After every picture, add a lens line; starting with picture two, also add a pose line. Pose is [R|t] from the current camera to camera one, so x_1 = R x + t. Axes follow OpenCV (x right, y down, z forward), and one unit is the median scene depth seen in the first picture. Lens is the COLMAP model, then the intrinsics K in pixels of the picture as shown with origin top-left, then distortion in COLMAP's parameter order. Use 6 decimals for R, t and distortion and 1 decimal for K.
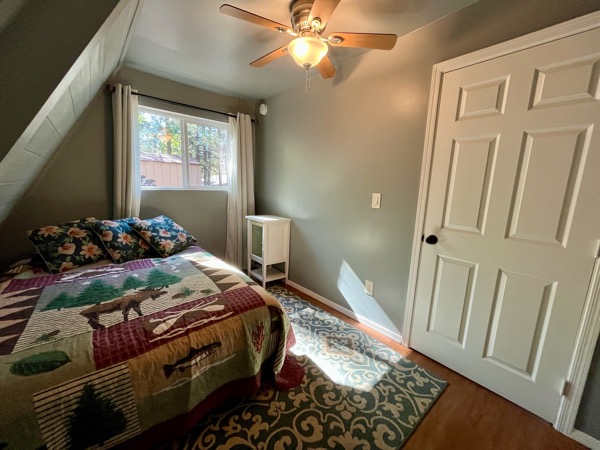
lens RADIAL K [[242.6, 0, 300.1], [0, 242.6, 225.2], [0, 0, 1]] dist [-0.001920, -0.000423]
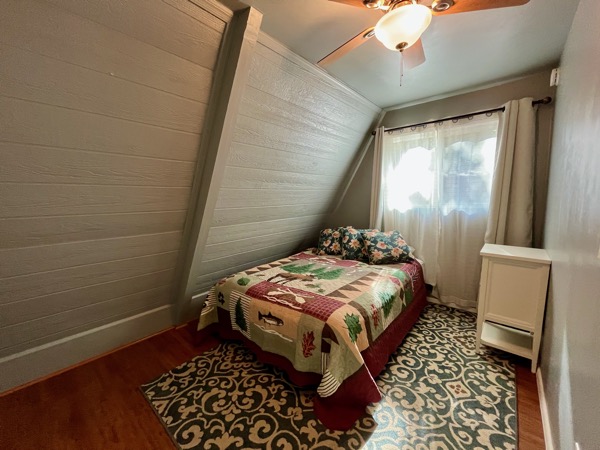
lens RADIAL K [[242.6, 0, 299.0], [0, 242.6, 224.9], [0, 0, 1]] dist [-0.001920, -0.000423]
pose [[0.147205, 0.072673, -0.986433, 0.764929], [-0.136754, 0.989215, 0.052470, -0.103879], [0.979607, 0.127174, 0.155556, 0.637756]]
